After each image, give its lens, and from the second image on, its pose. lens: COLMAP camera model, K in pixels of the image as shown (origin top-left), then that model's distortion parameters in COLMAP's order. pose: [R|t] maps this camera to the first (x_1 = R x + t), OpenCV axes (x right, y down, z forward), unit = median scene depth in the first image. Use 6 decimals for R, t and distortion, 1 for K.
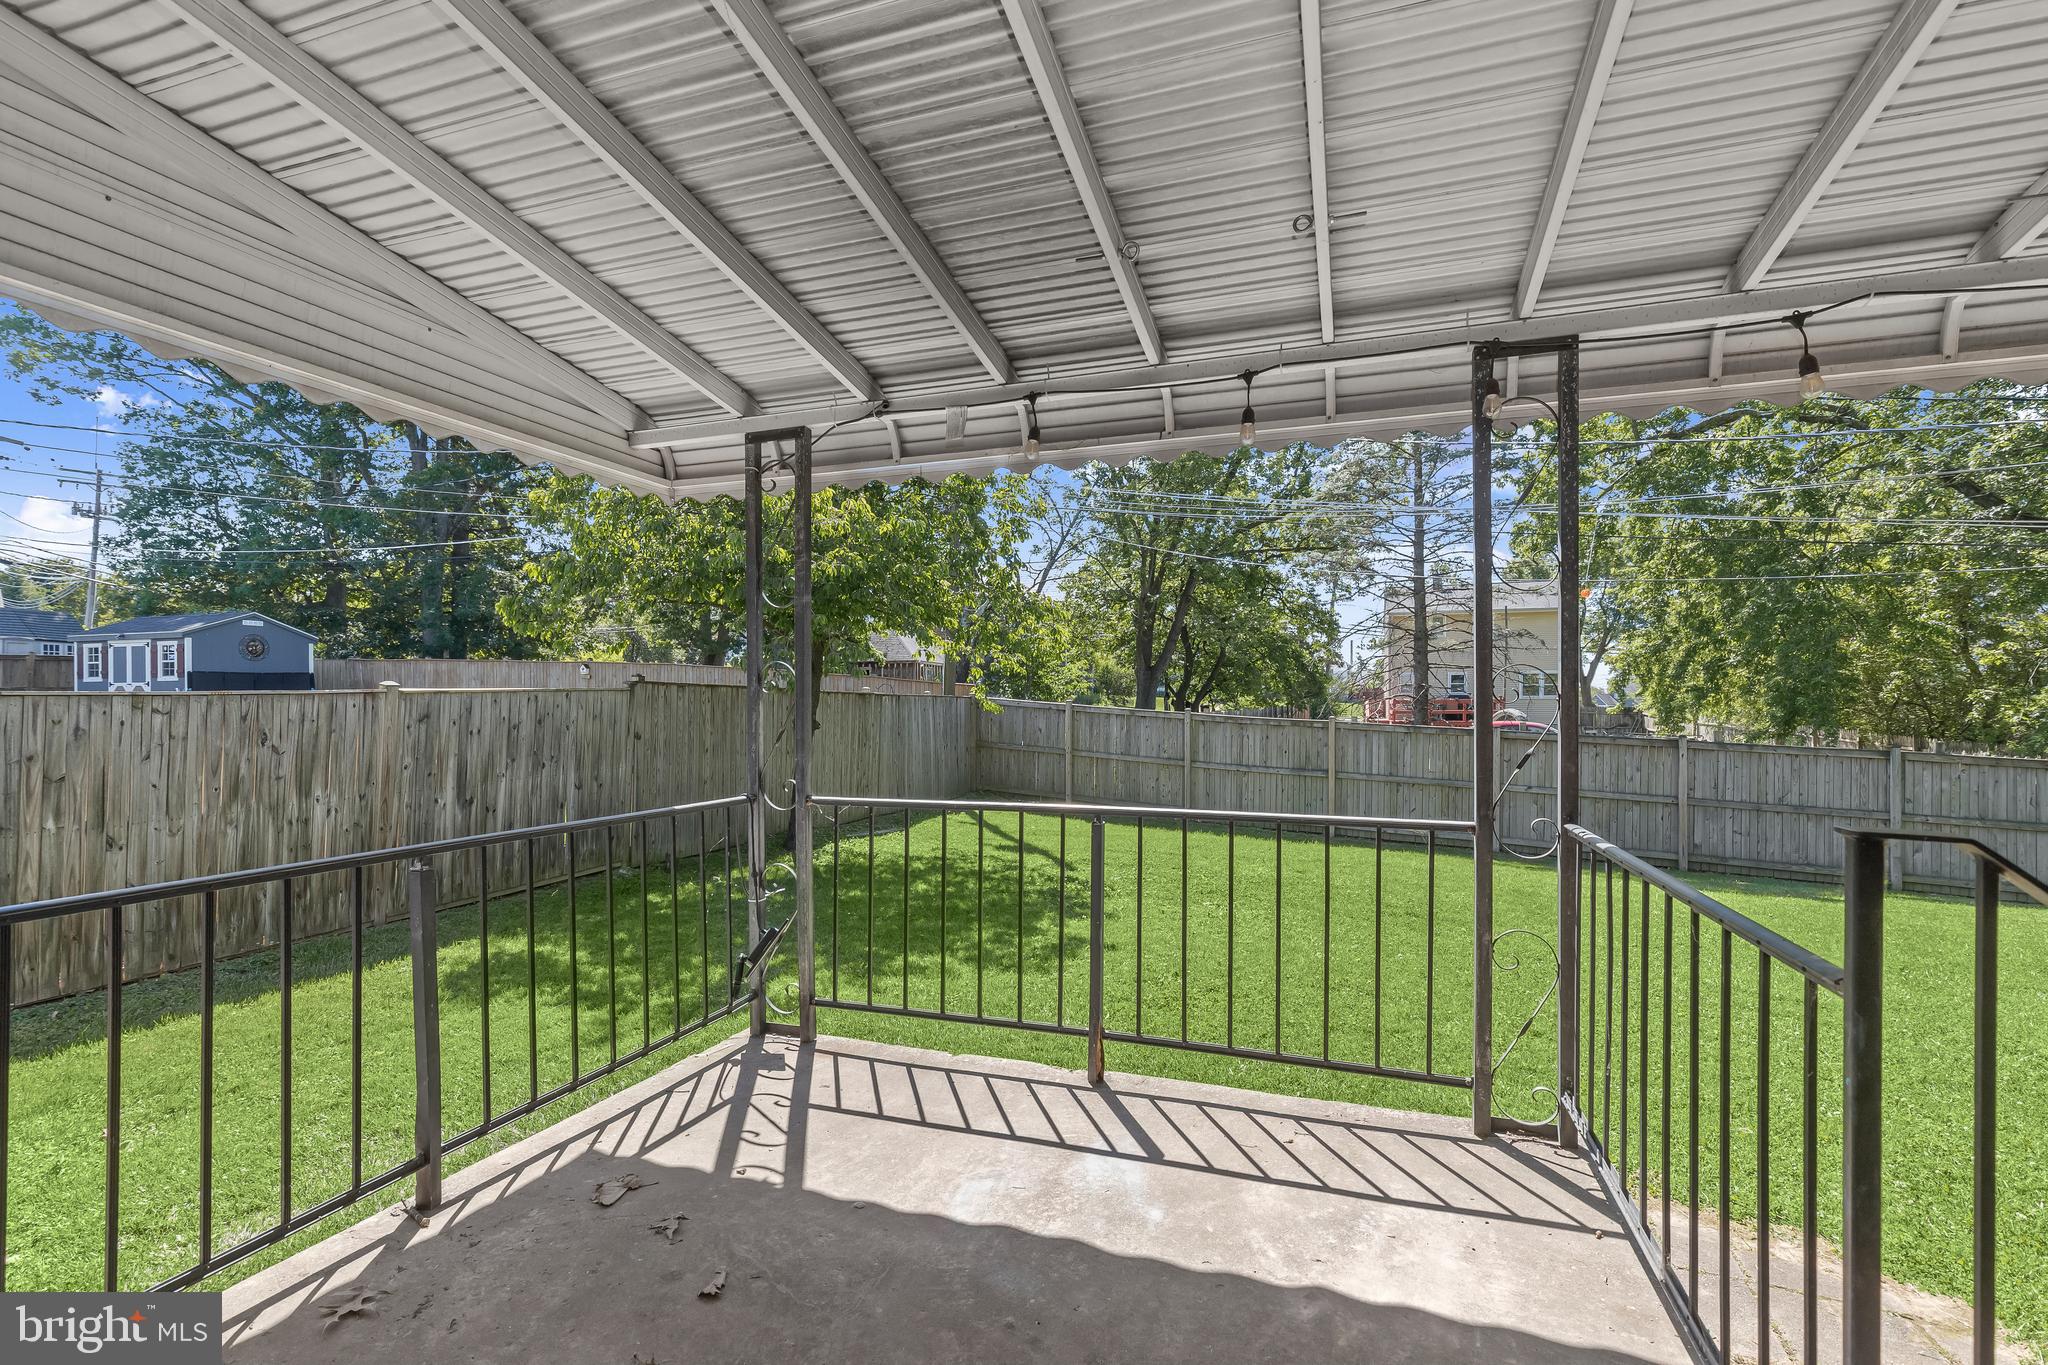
lens RADIAL K [[940.4, 0, 1011.0], [0, 940.4, 695.0], [0, 0, 1]] dist [0.008718, -0.000308]
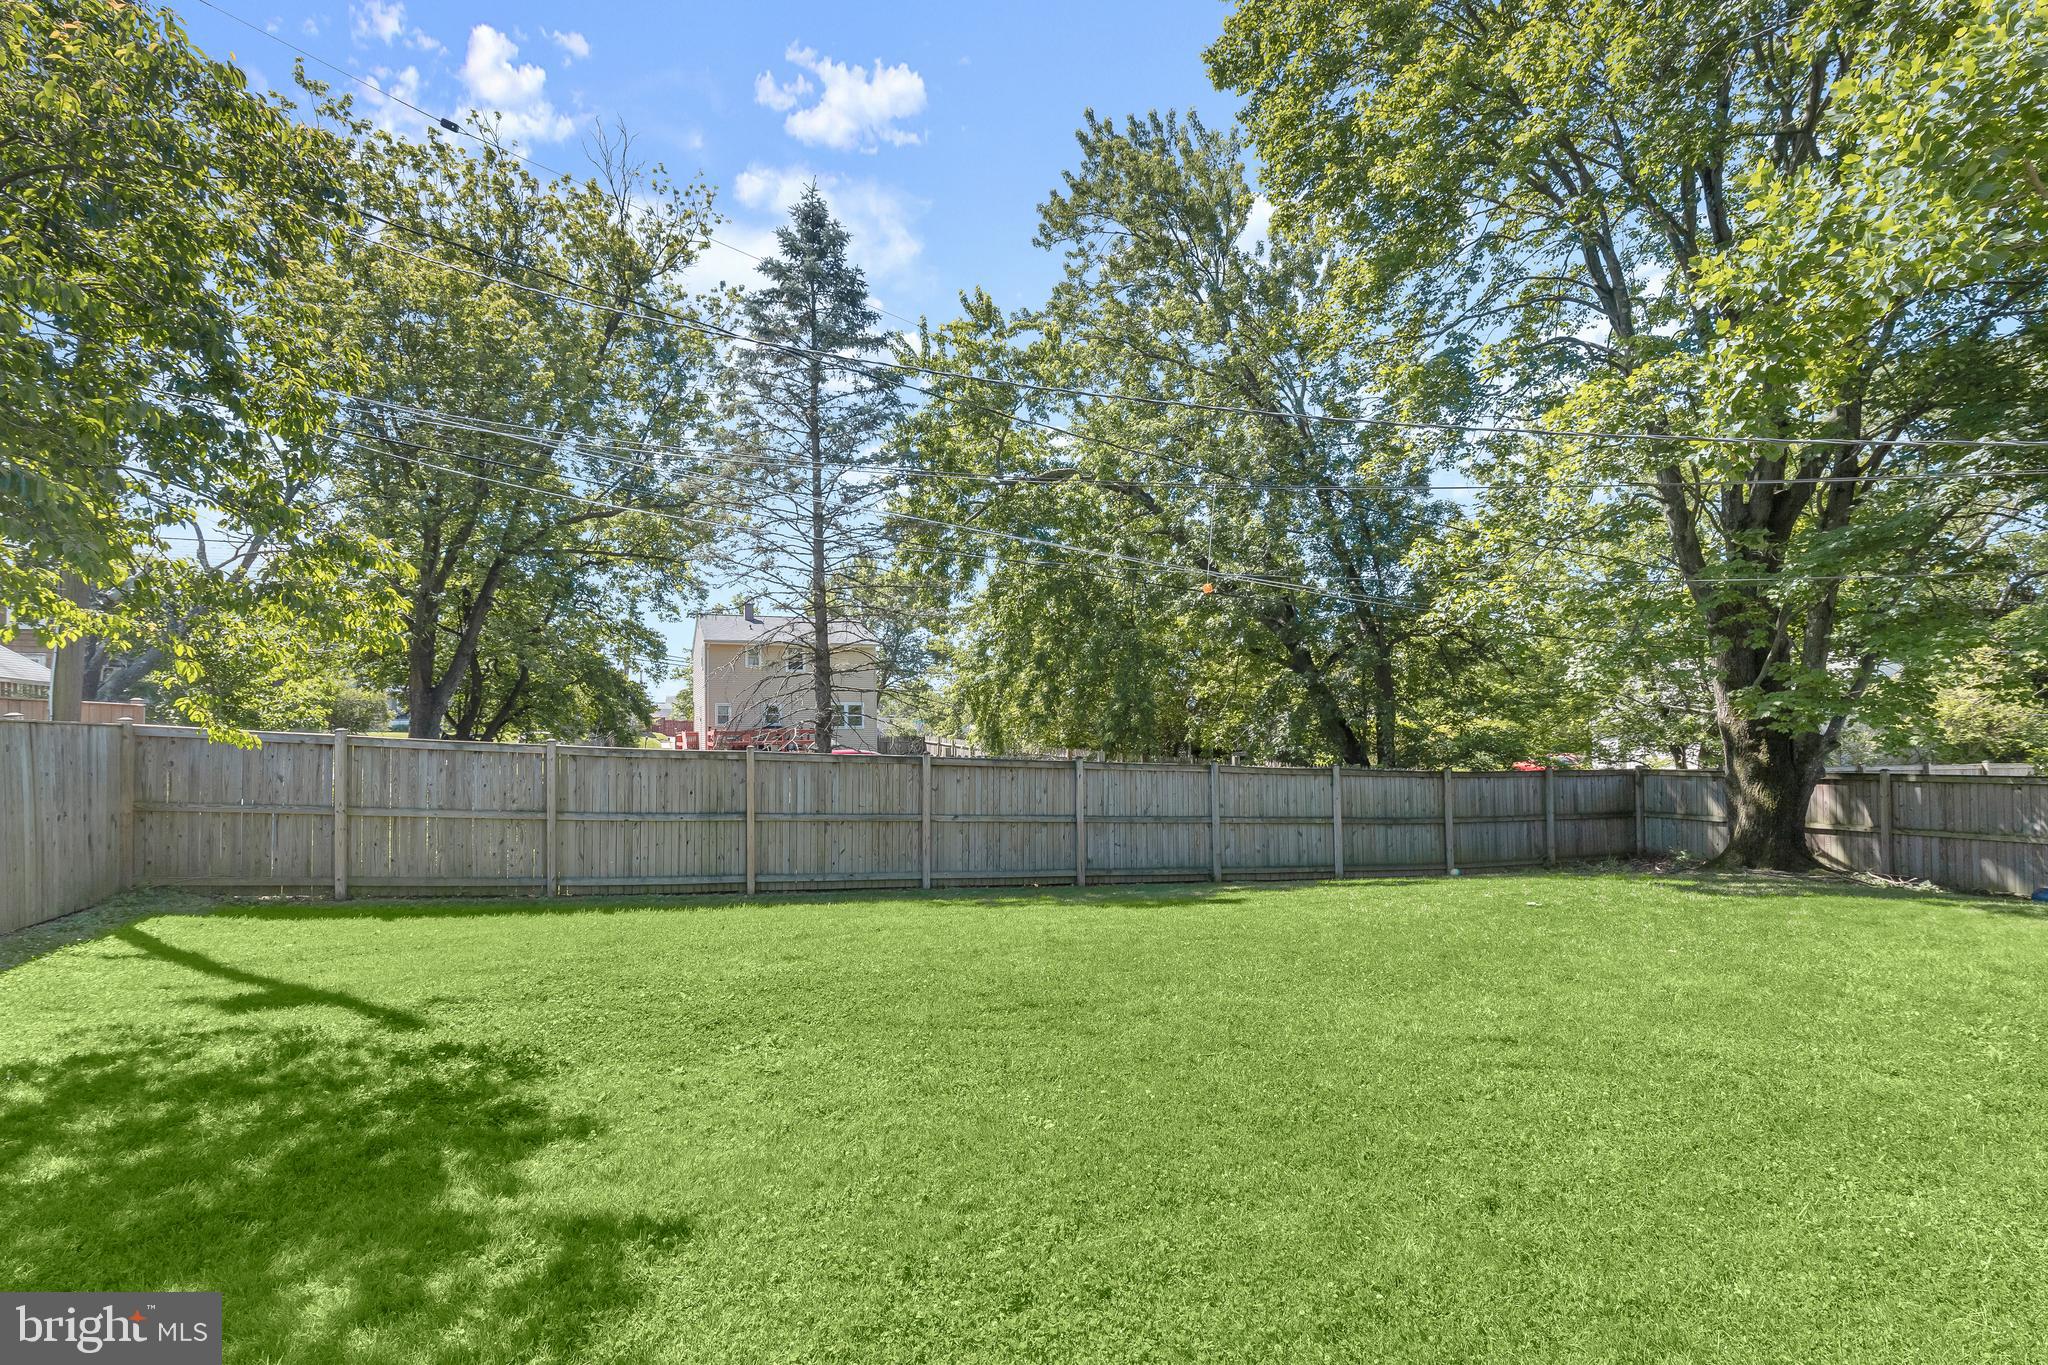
lens RADIAL K [[940.4, 0, 1021.3], [0, 940.4, 708.6], [0, 0, 1]] dist [0.008718, -0.000308]
pose [[0.730904, 0.007469, 0.682439, -0.044306], [0.007302, 0.999797, -0.018763, 0.007950], [-0.682441, 0.018697, 0.730702, 0.251639]]
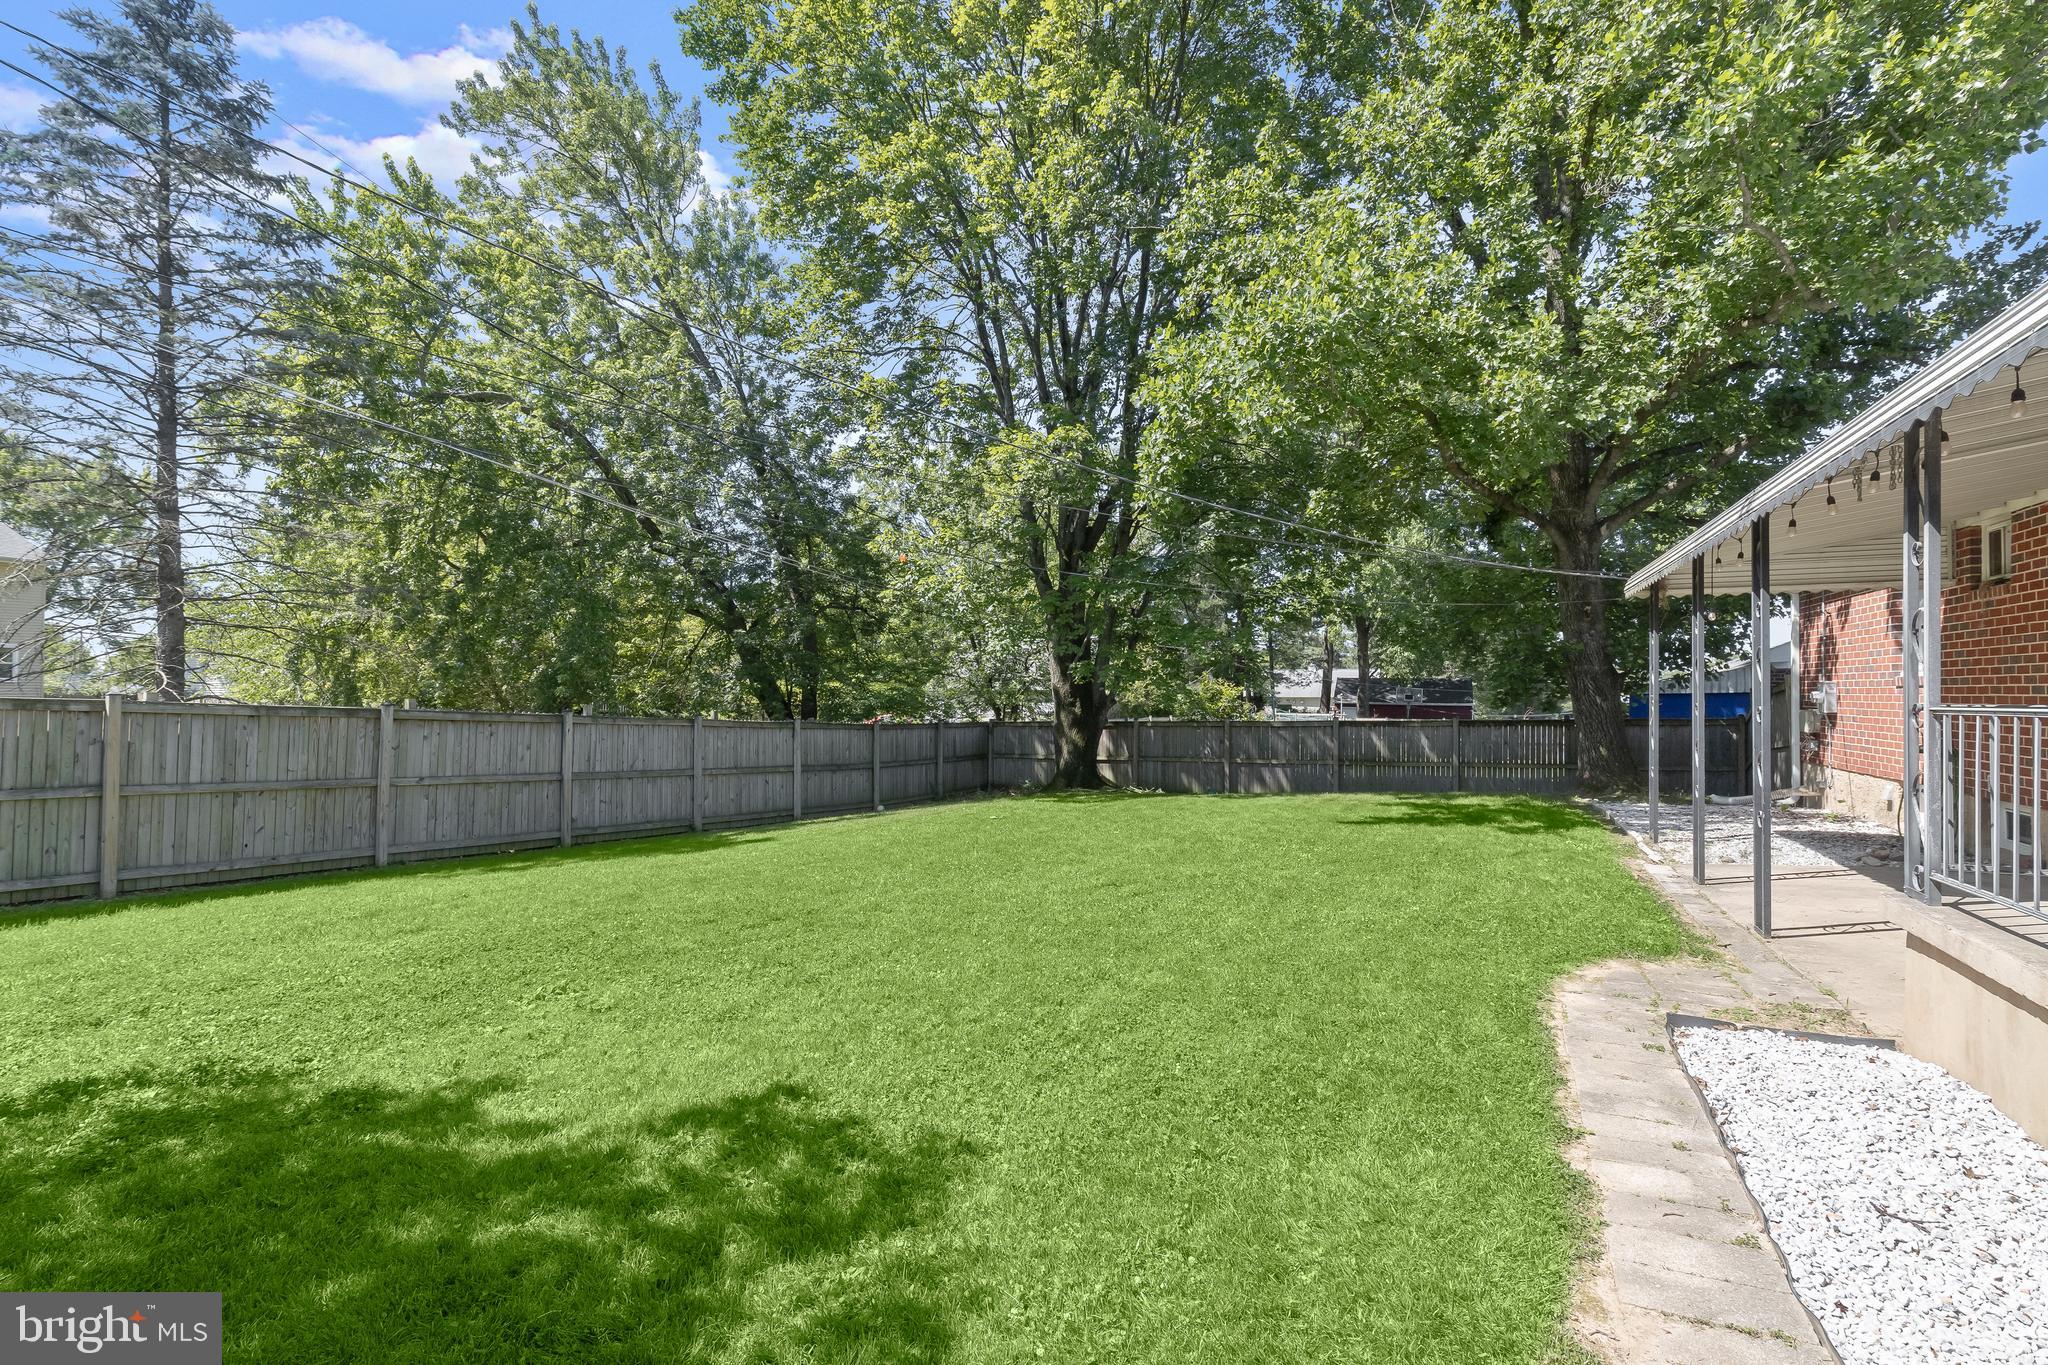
lens RADIAL K [[940.4, 0, 1014.9], [0, 940.4, 676.8], [0, 0, 1]] dist [0.008718, -0.000308]
pose [[0.101130, 0.018177, 0.994707, -0.195932], [-0.007564, 0.999818, -0.017501, 0.019626], [-0.994844, -0.005754, 0.101249, 0.386781]]
